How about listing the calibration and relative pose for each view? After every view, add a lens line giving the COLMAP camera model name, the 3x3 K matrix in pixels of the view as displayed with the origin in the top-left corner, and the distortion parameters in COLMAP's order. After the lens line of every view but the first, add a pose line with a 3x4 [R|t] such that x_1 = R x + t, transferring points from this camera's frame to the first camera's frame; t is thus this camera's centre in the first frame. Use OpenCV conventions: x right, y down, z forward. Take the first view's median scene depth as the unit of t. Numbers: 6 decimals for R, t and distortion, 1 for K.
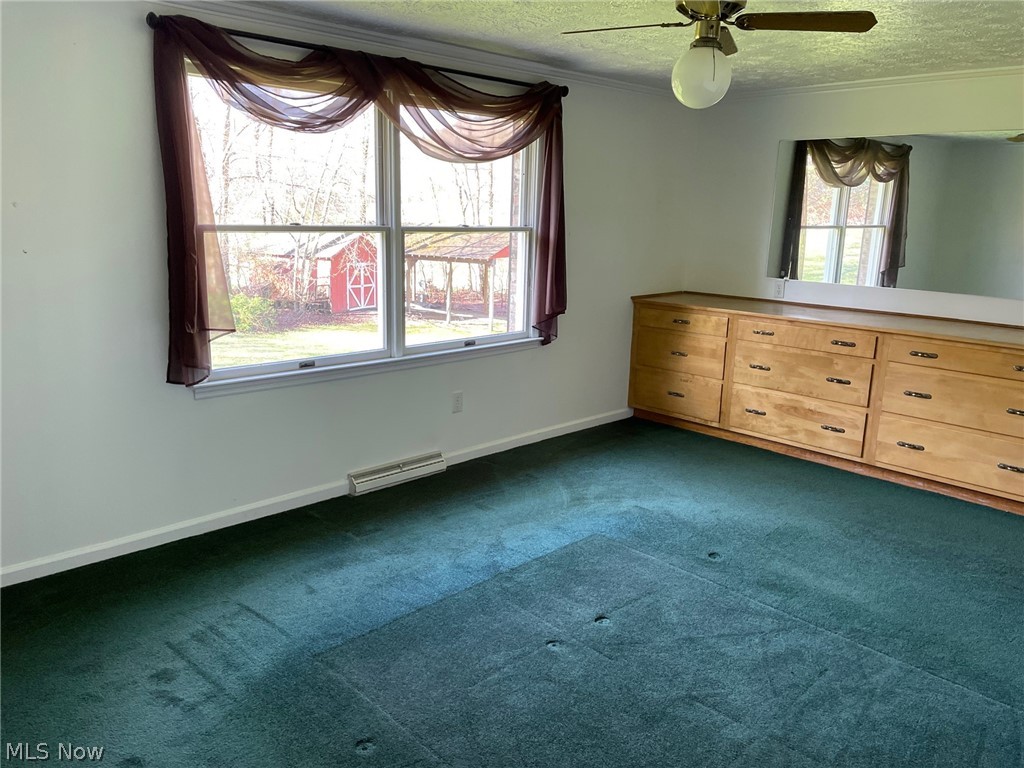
lens RADIAL K [[766.2, 0, 512.0], [0, 766.2, 384.0], [0, 0, 1]] dist [0.080429, -0.104160]
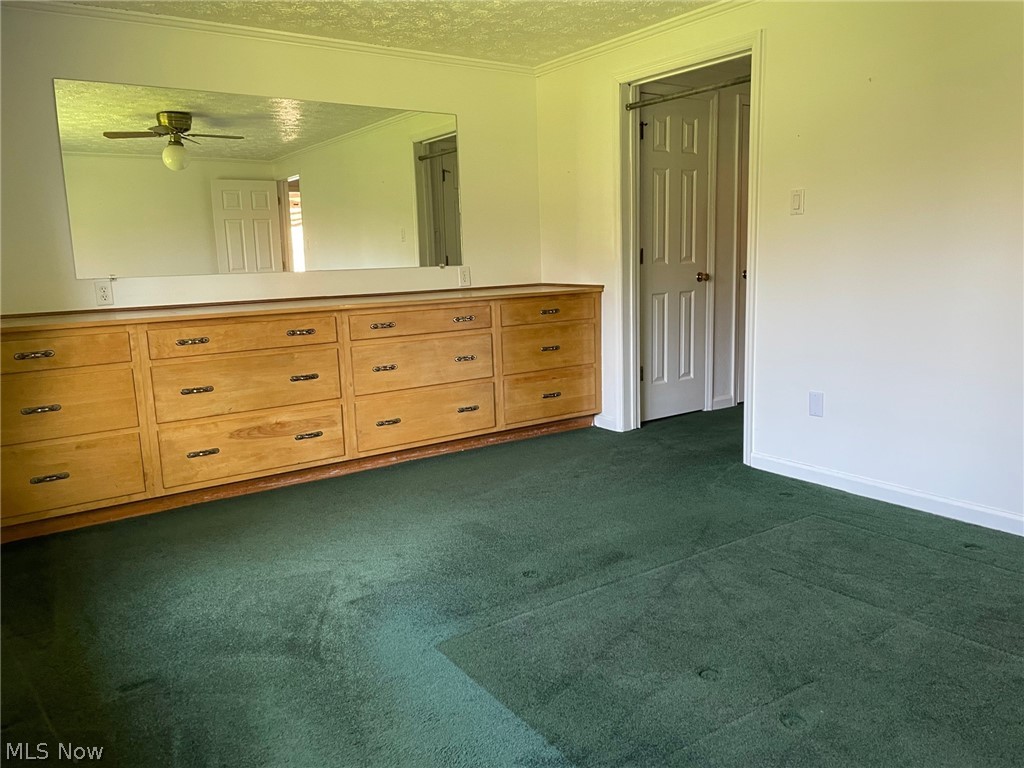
lens RADIAL K [[766.2, 0, 512.0], [0, 766.2, 384.0], [0, 0, 1]] dist [0.080429, -0.104160]
pose [[0.154085, -0.193931, 0.968839, -0.373877], [0.255013, 0.955133, 0.150630, -0.069822], [-0.954582, 0.223857, 0.196627, 0.667236]]
